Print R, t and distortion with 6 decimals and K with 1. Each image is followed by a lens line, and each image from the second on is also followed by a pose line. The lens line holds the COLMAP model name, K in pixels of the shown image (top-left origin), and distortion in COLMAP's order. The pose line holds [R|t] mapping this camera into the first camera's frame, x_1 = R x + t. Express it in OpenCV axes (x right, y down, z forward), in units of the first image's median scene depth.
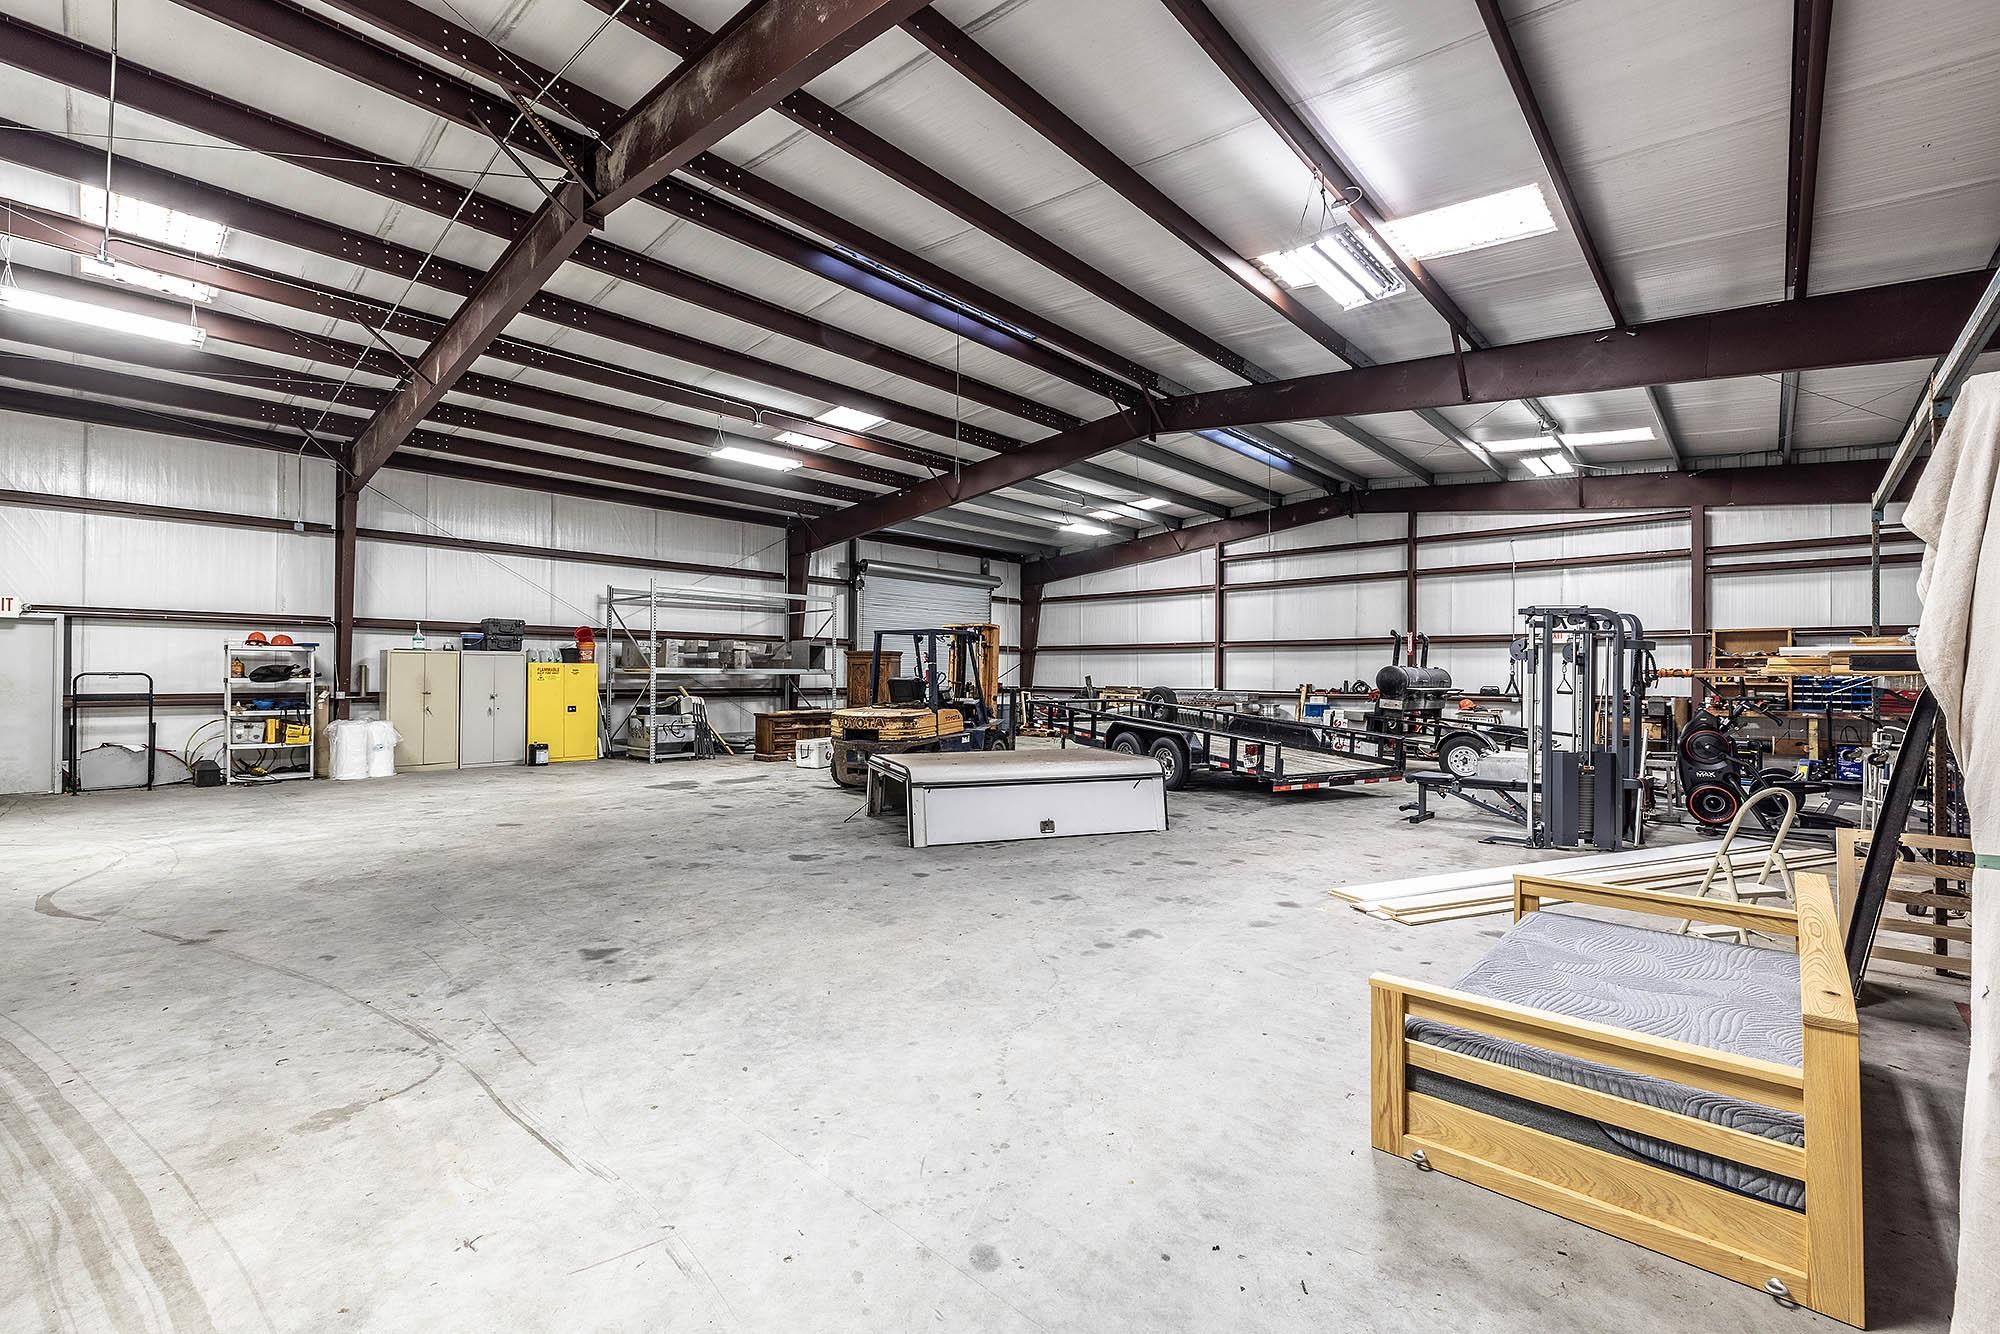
lens RADIAL K [[841.6, 0, 994.6], [0, 841.6, 666.0], [0, 0, 1]] dist [-0.000430, -0.000094]
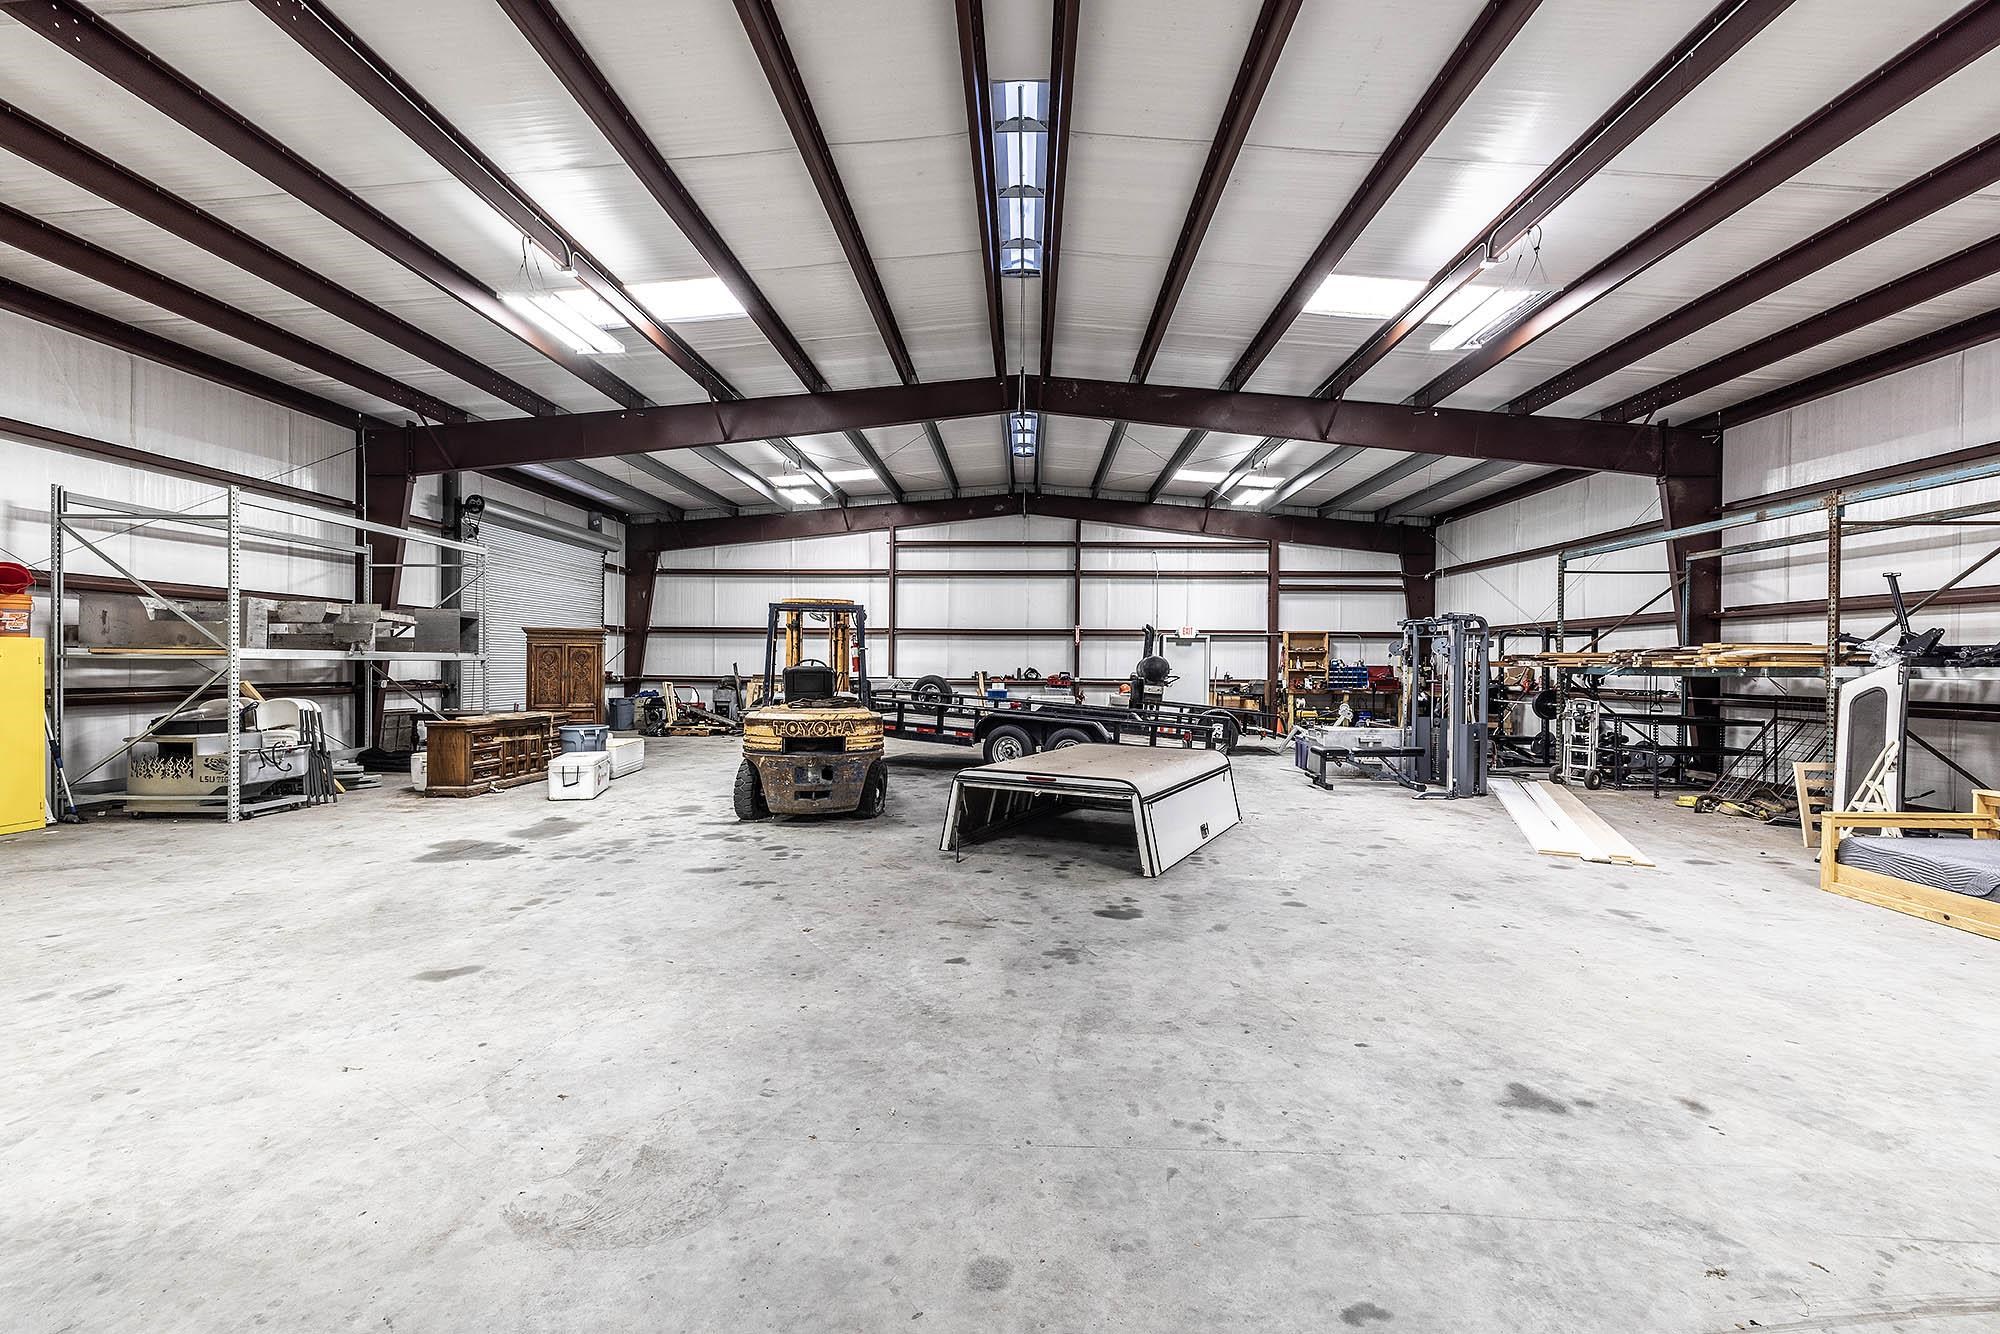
lens RADIAL K [[841.6, 0, 999.8], [0, 841.6, 669.5], [0, 0, 1]] dist [-0.000430, -0.000094]
pose [[0.754338, -0.003096, 0.656479, -0.360361], [-0.011132, 0.999785, 0.017507, 0.000604], [-0.656392, -0.020514, 0.754141, 0.234757]]
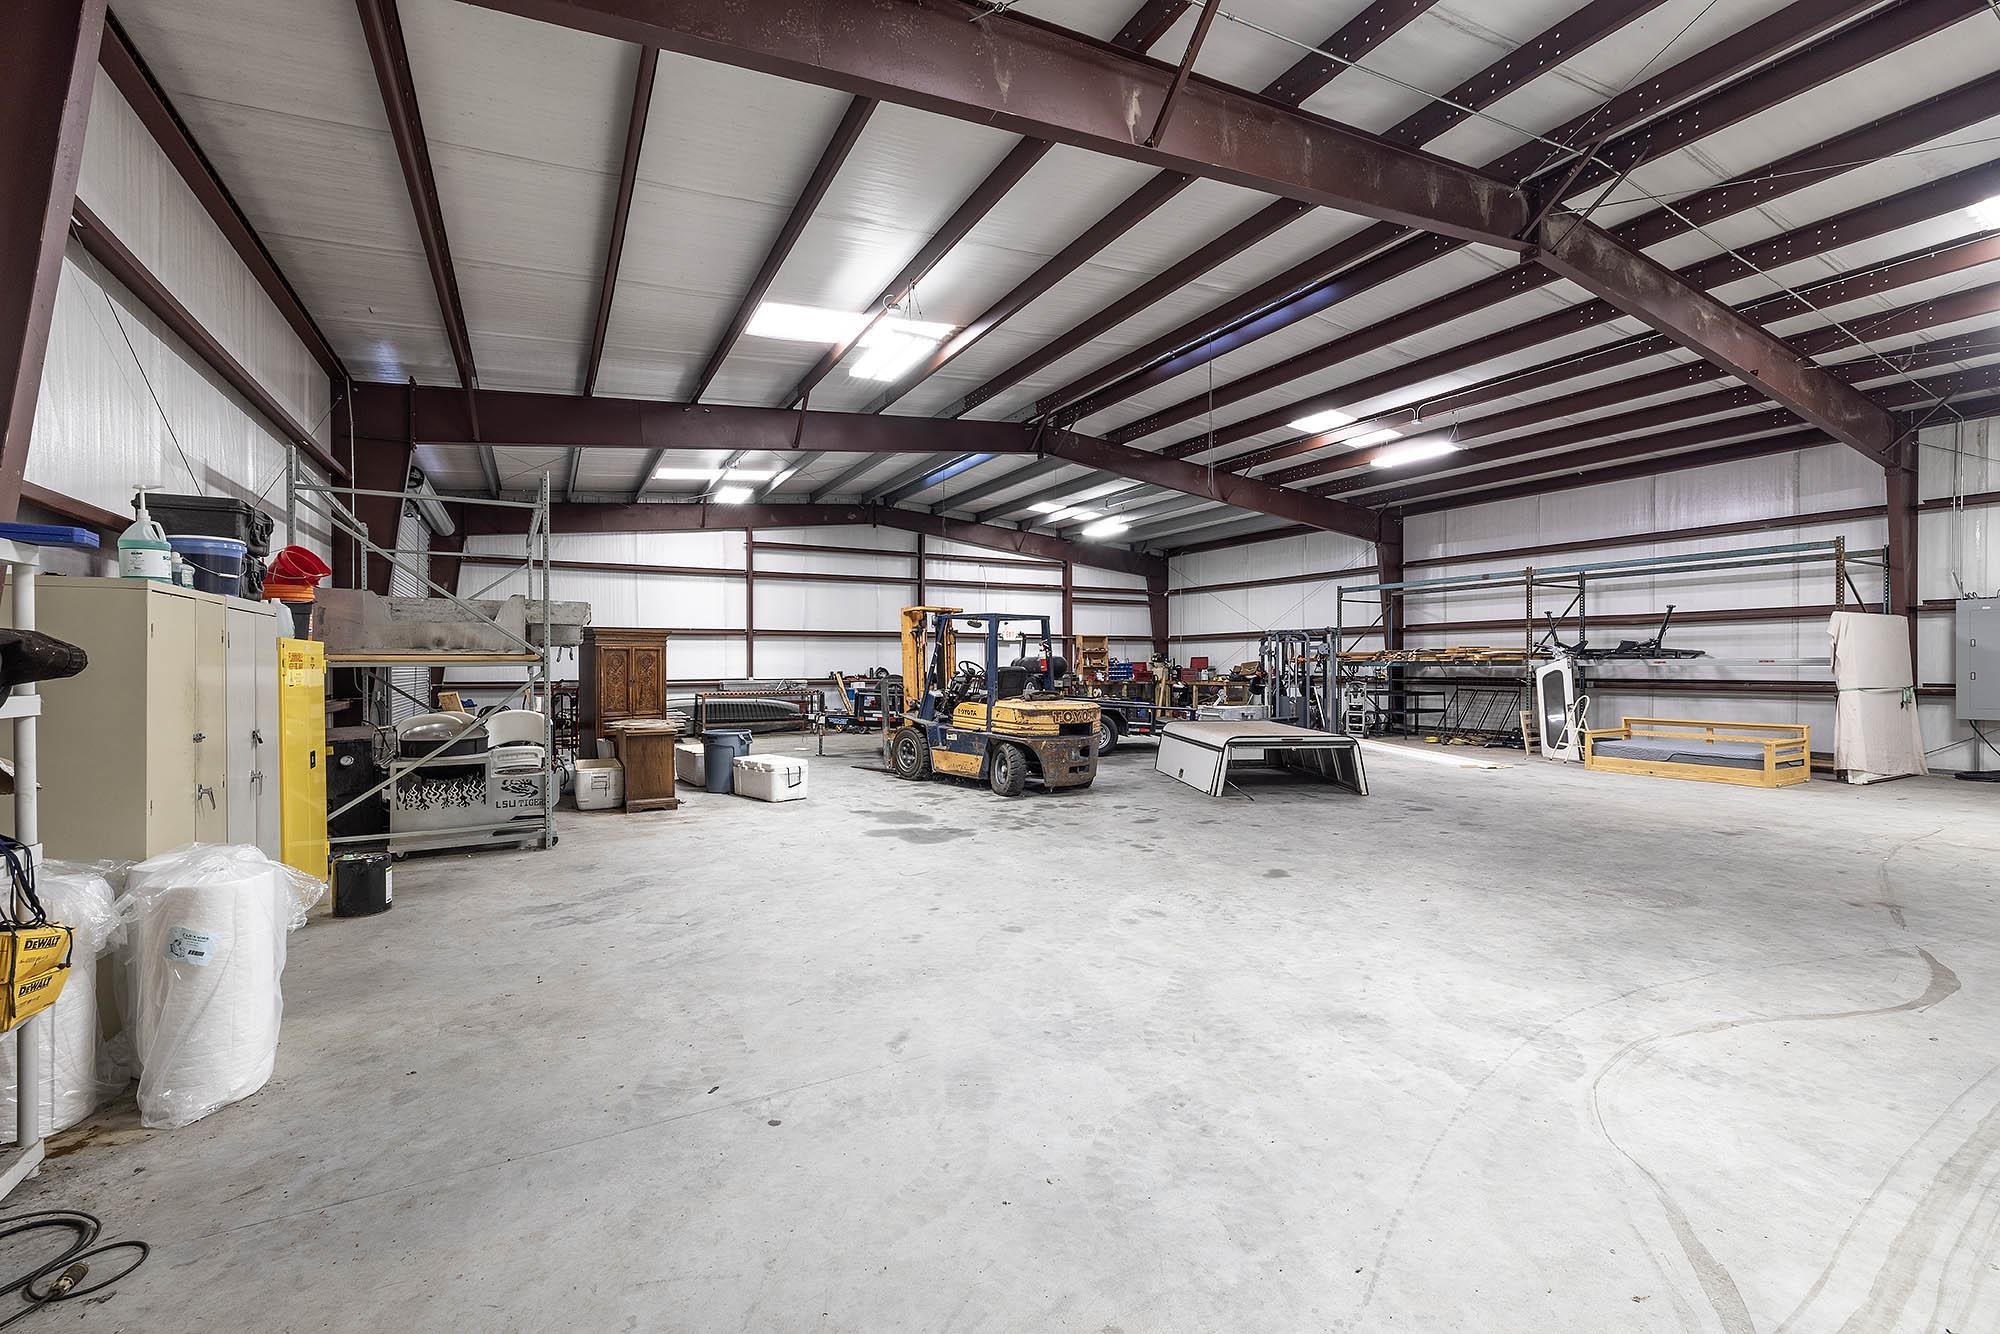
lens RADIAL K [[841.6, 0, 1003.6], [0, 841.6, 670.5], [0, 0, 1]] dist [-0.000430, -0.000094]
pose [[0.308829, -0.013337, 0.951024, -0.729856], [-0.005134, 0.999864, 0.015689, 0.002198], [-0.951104, -0.009727, 0.308719, 0.546197]]
